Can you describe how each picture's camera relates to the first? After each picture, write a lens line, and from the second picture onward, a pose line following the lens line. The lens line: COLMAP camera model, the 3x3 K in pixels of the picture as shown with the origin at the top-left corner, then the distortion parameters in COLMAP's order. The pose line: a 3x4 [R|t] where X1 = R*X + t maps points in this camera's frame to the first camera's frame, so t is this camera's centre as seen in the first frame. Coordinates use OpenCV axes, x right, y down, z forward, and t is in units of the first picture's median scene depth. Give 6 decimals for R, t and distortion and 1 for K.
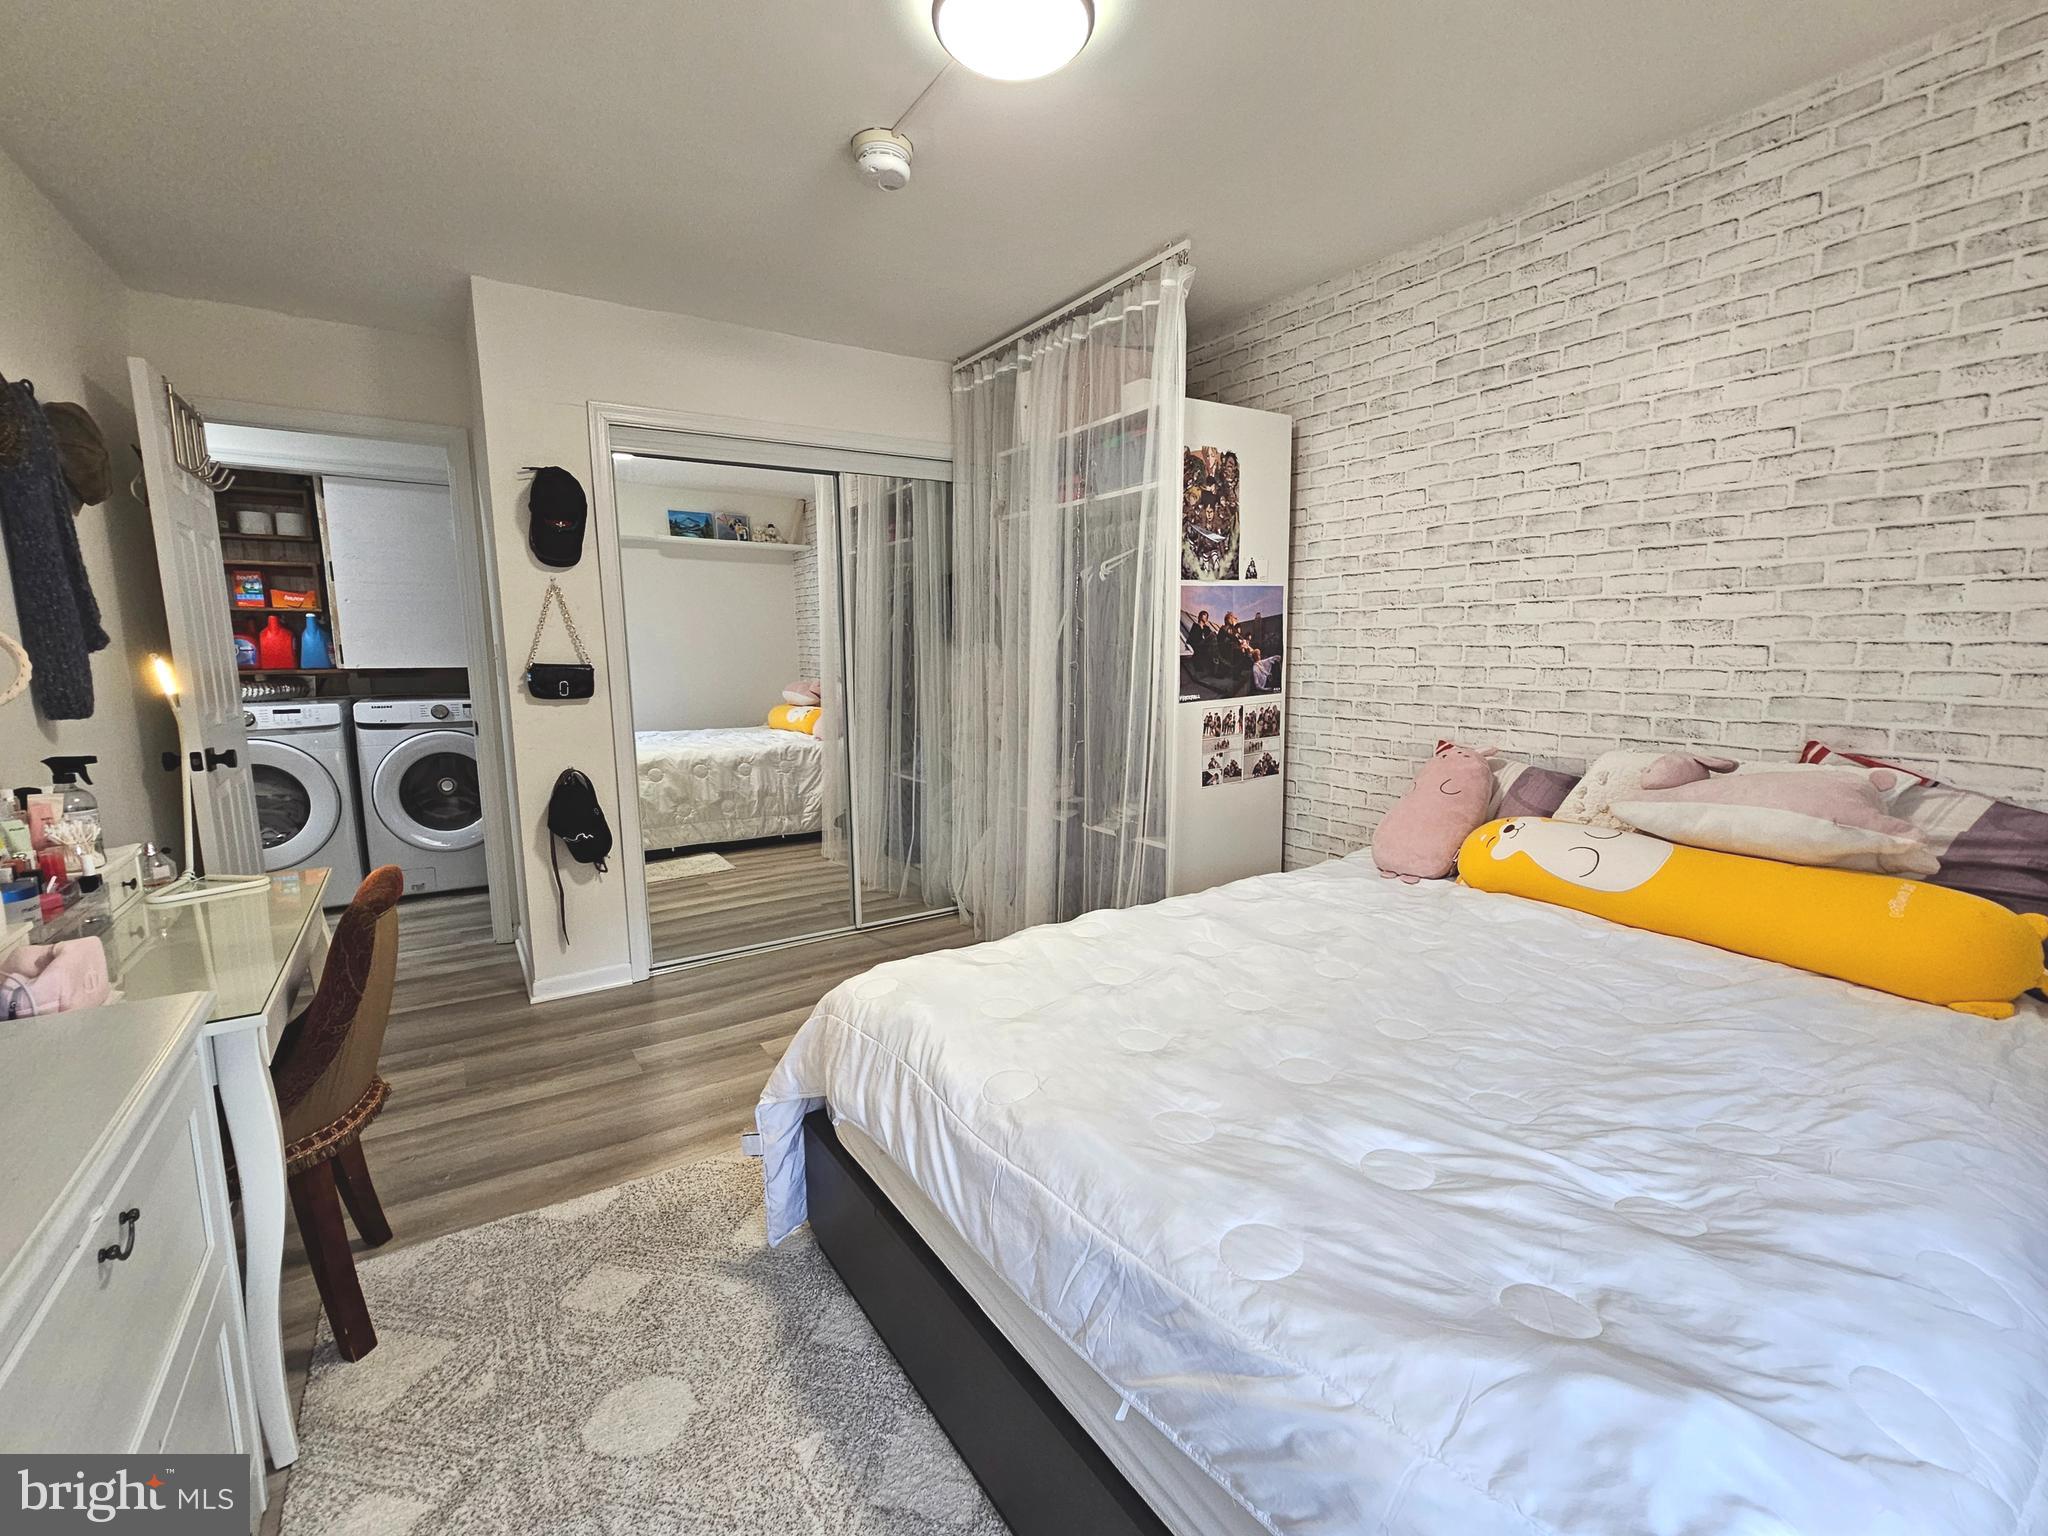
lens RADIAL K [[870.5, 0, 1020.0], [0, 870.5, 779.3], [0, 0, 1]] dist [-0.006452, 0.003154]
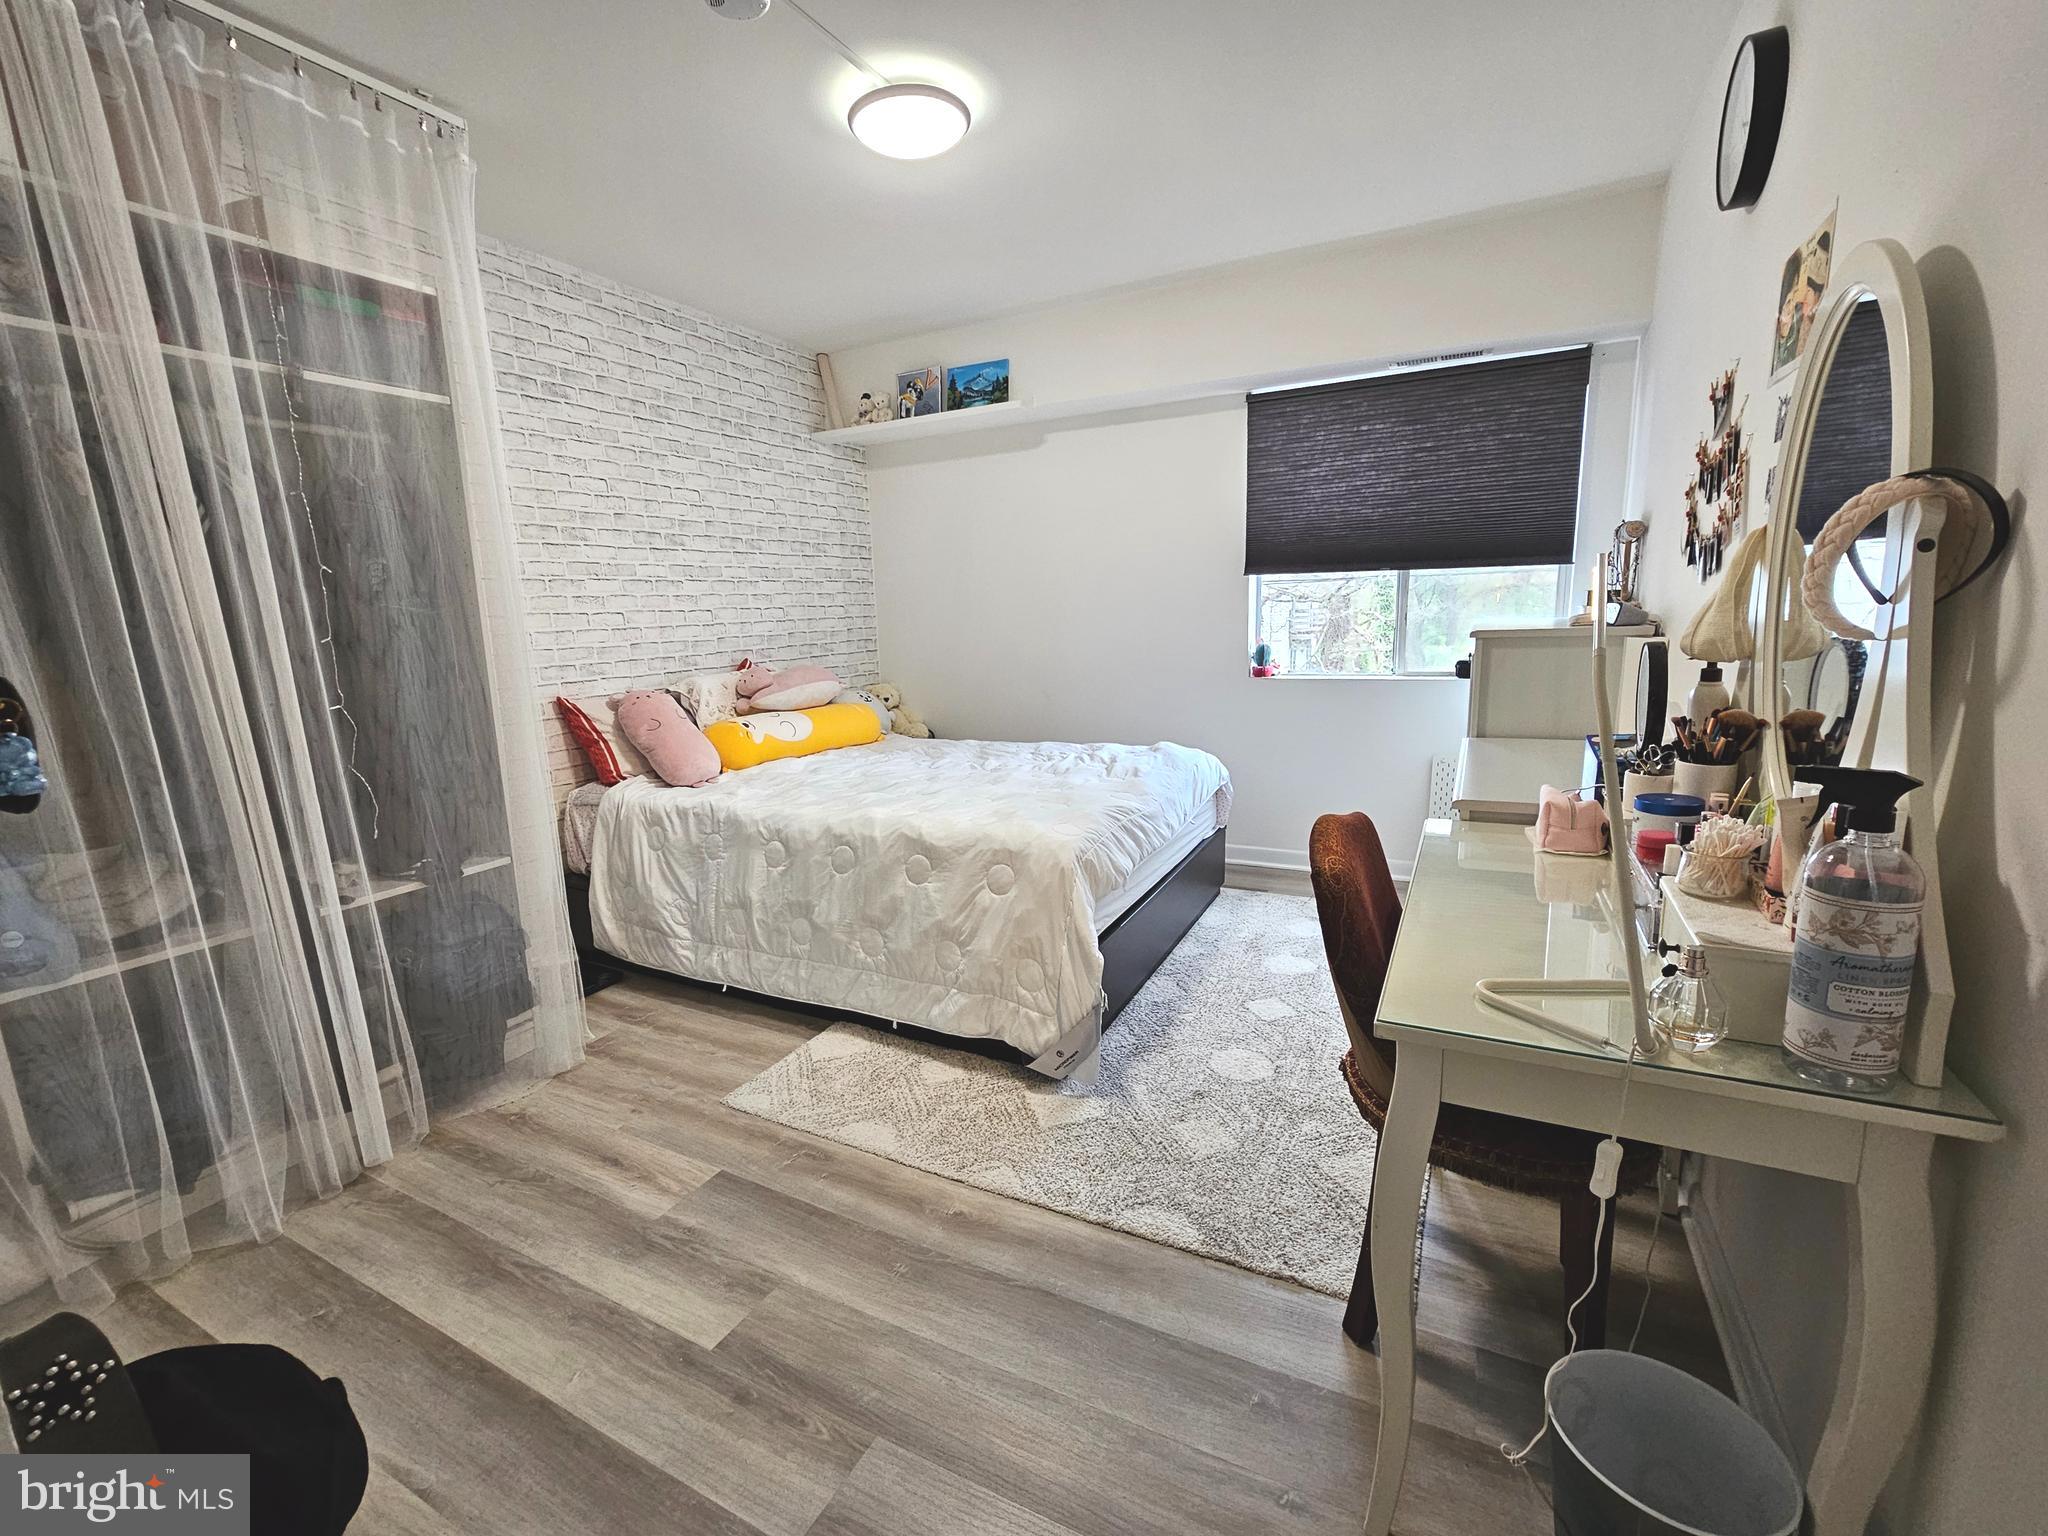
lens RADIAL K [[870.5, 0, 1020.0], [0, 870.5, 779.3], [0, 0, 1]] dist [-0.006452, 0.003154]
pose [[-0.486748, -0.147708, 0.860964, -1.119873], [0.168142, 0.951328, 0.258271, -0.185072], [-0.857207, 0.270477, -0.438221, 1.384492]]
